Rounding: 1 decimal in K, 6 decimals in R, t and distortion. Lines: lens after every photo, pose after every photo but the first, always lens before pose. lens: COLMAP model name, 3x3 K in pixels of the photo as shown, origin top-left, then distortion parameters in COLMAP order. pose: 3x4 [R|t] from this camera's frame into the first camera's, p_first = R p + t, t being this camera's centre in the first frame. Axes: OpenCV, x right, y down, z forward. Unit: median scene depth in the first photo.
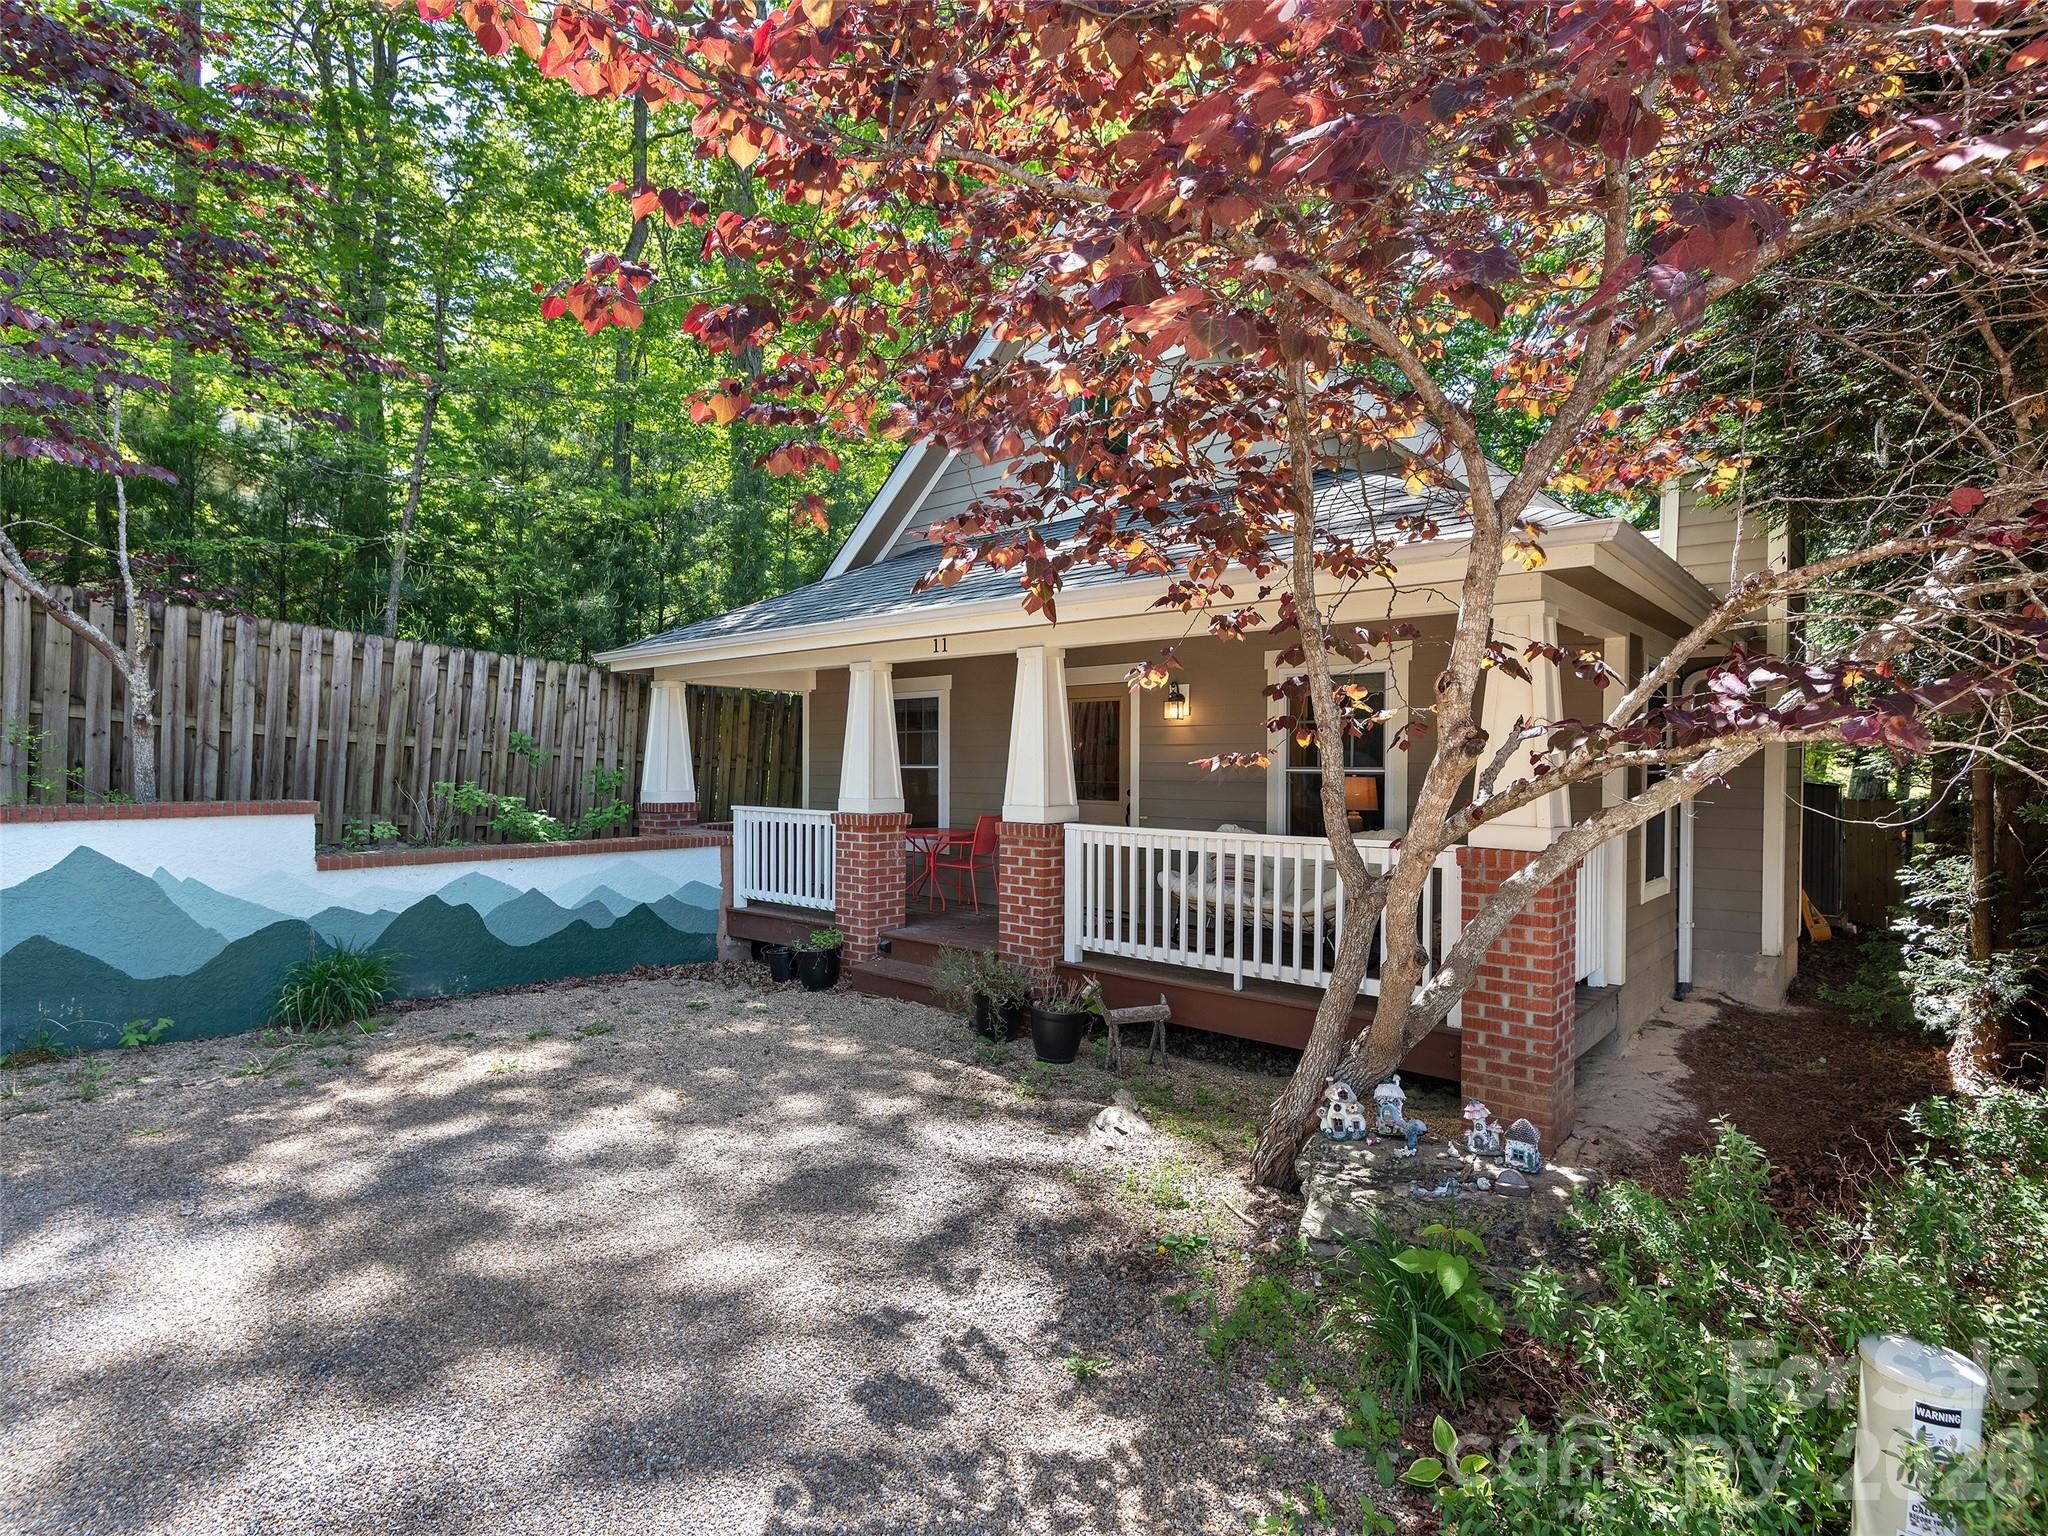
lens RADIAL K [[1031.5, 0, 1024.0], [0, 1031.5, 768.0], [0, 0, 1]] dist [0.011845, -0.001078]
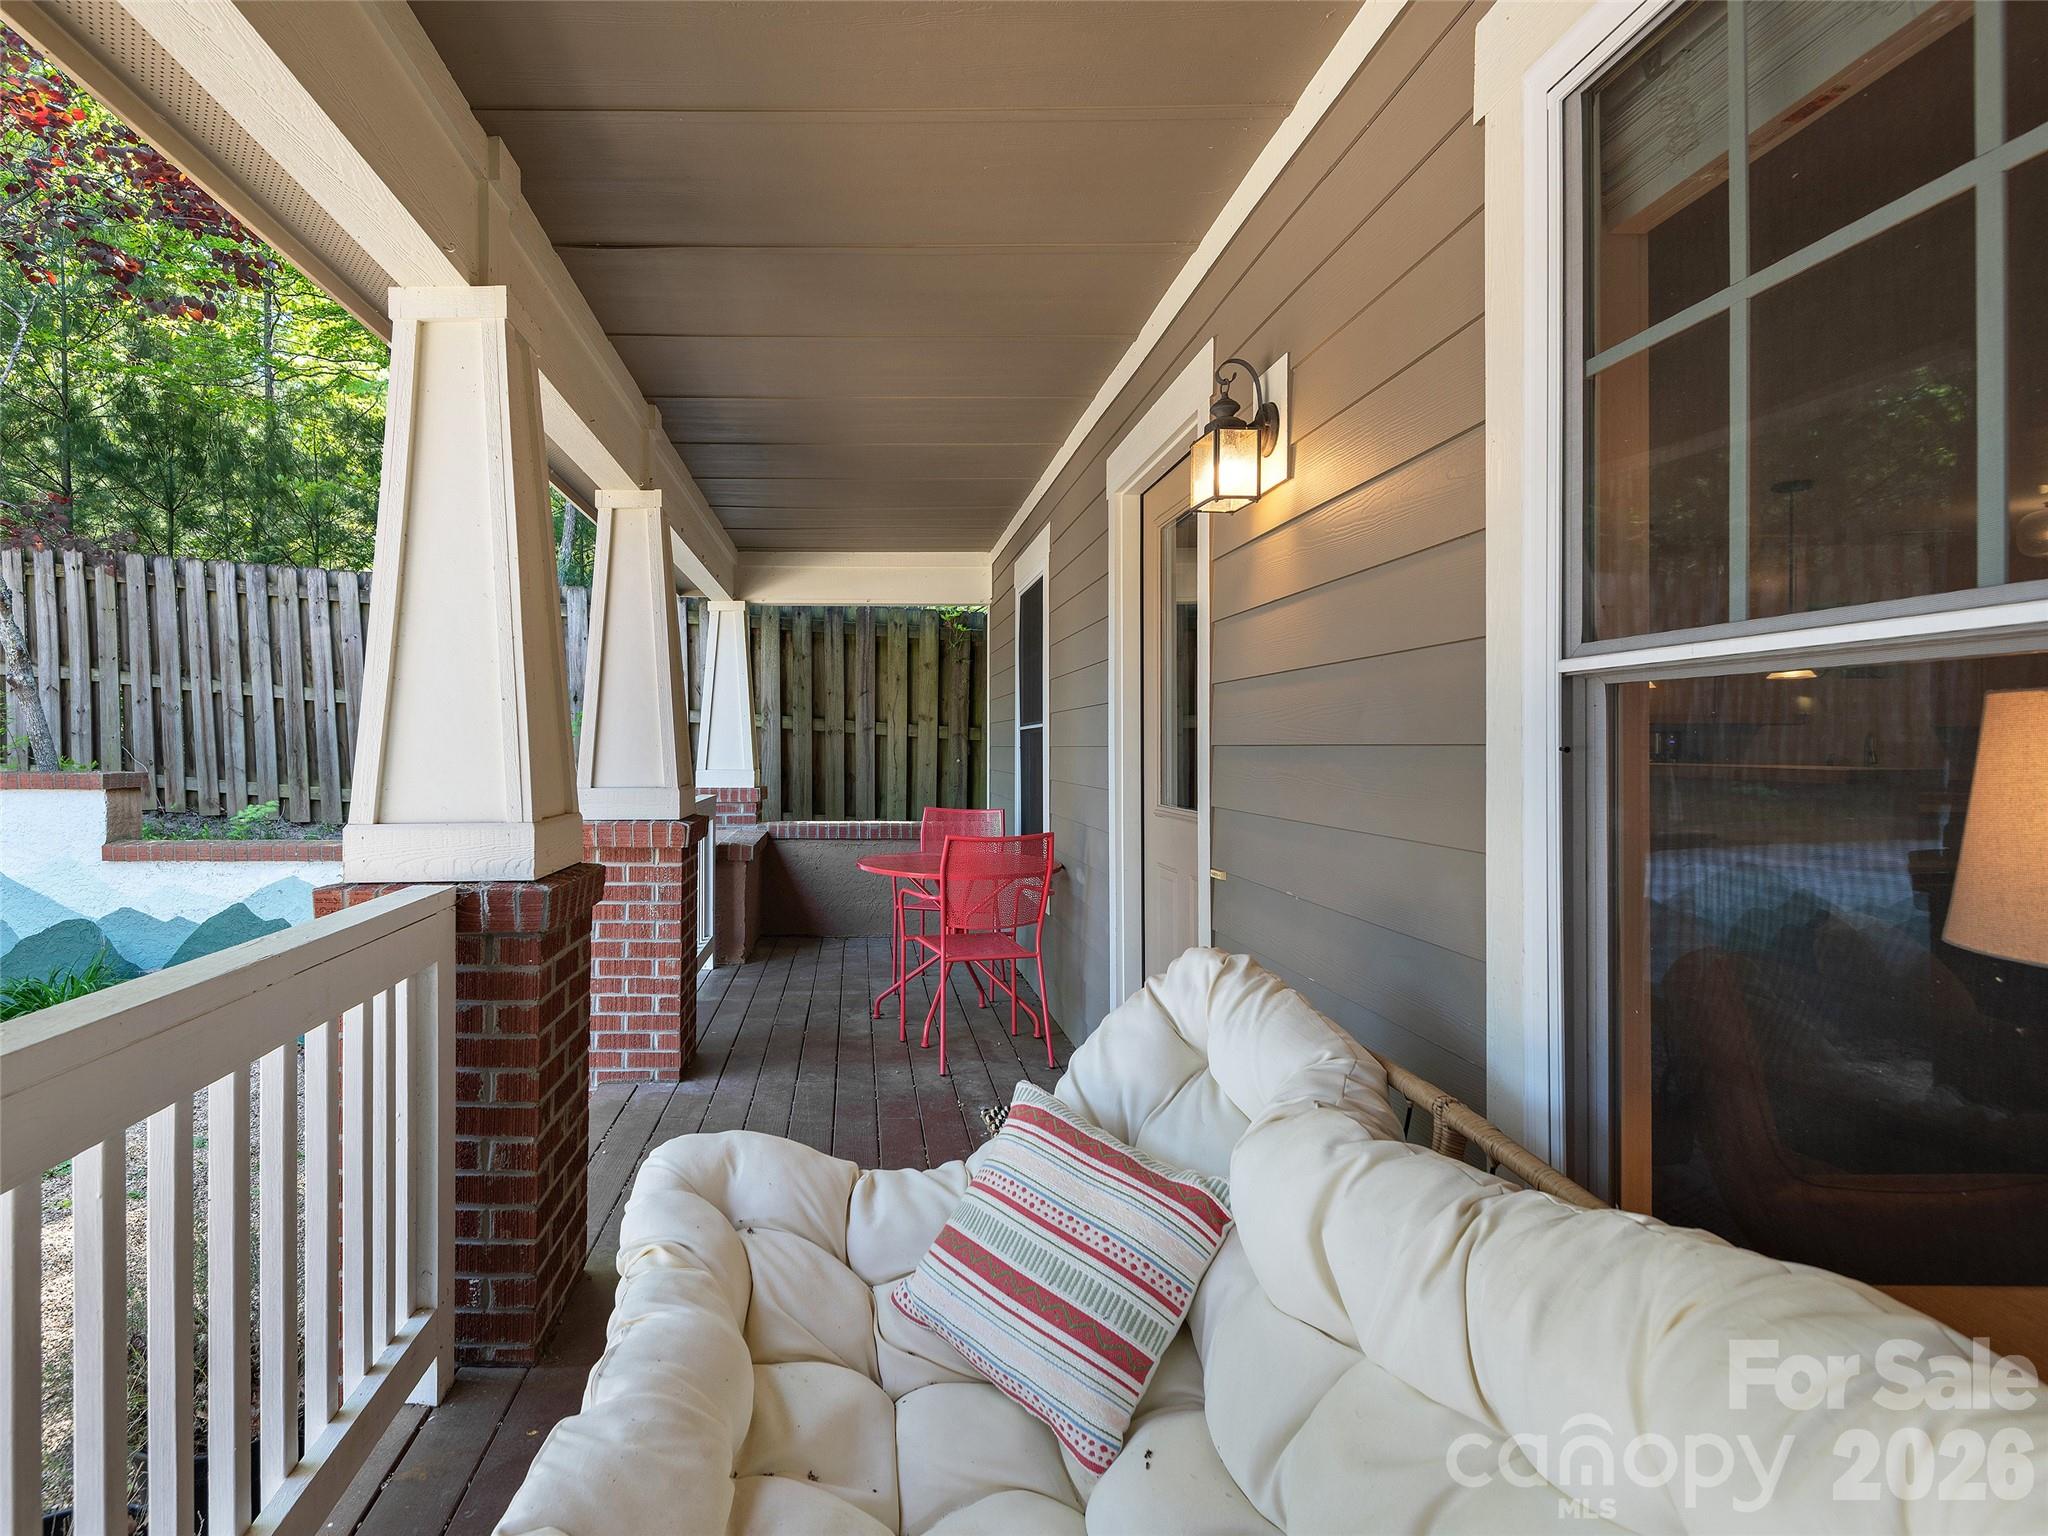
lens RADIAL K [[1031.5, 0, 1024.0], [0, 1031.5, 768.0], [0, 0, 1]] dist [0.011845, -0.001078]
pose [[0.765359, 0.007873, -0.643555, 0.356585], [-0.002259, 0.999952, 0.009546, 0.018356], [0.643599, -0.005853, 0.765340, 0.821605]]
